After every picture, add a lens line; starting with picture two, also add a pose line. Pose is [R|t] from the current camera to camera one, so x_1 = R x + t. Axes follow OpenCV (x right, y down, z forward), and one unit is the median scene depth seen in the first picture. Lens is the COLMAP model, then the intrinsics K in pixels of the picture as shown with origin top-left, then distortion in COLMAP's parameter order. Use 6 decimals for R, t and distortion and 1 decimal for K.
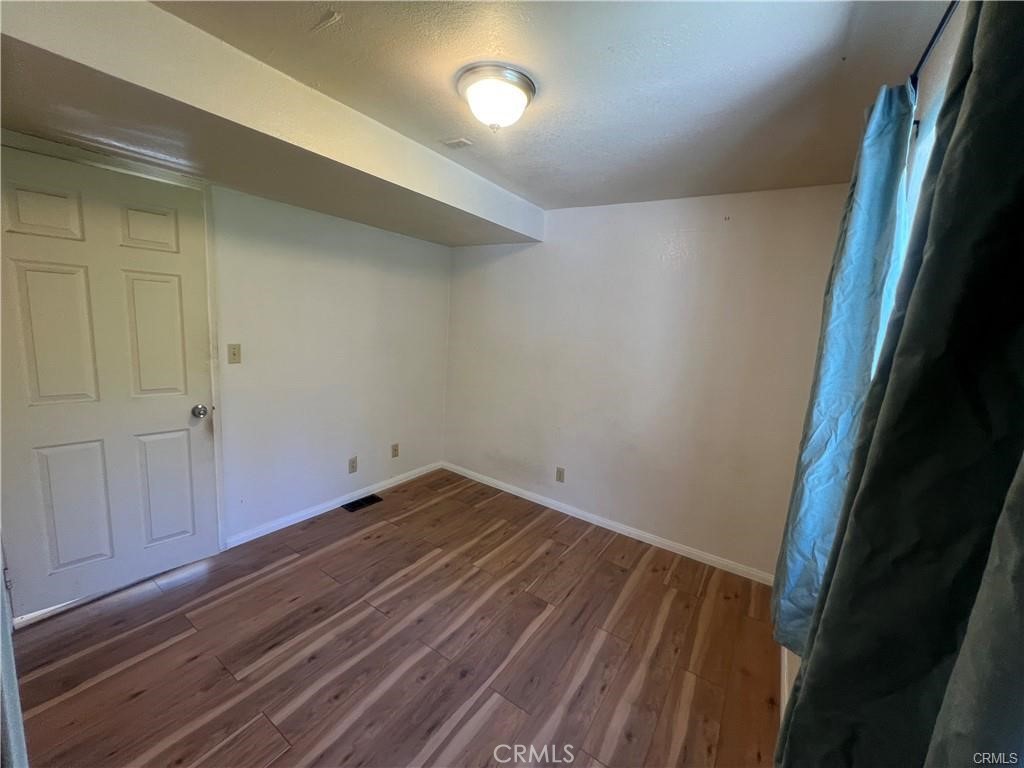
lens RADIAL K [[410.0, 0, 510.7], [0, 410.0, 386.0], [0, 0, 1]] dist [-0.001104, -0.000095]
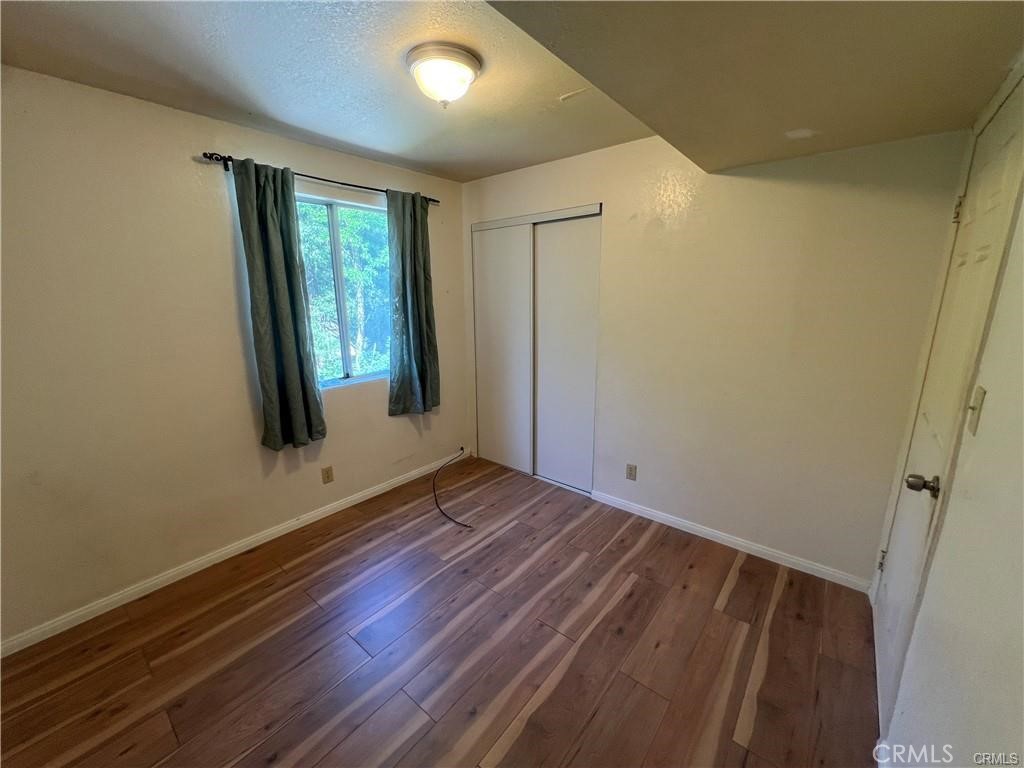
lens RADIAL K [[410.0, 0, 509.0], [0, 410.0, 384.6], [0, 0, 1]] dist [-0.001104, -0.000095]
pose [[-0.993023, -0.084008, 0.082756, -0.279858], [-0.045207, 0.919361, 0.390809, -0.306991], [-0.108914, 0.384341, -0.916744, 1.763317]]
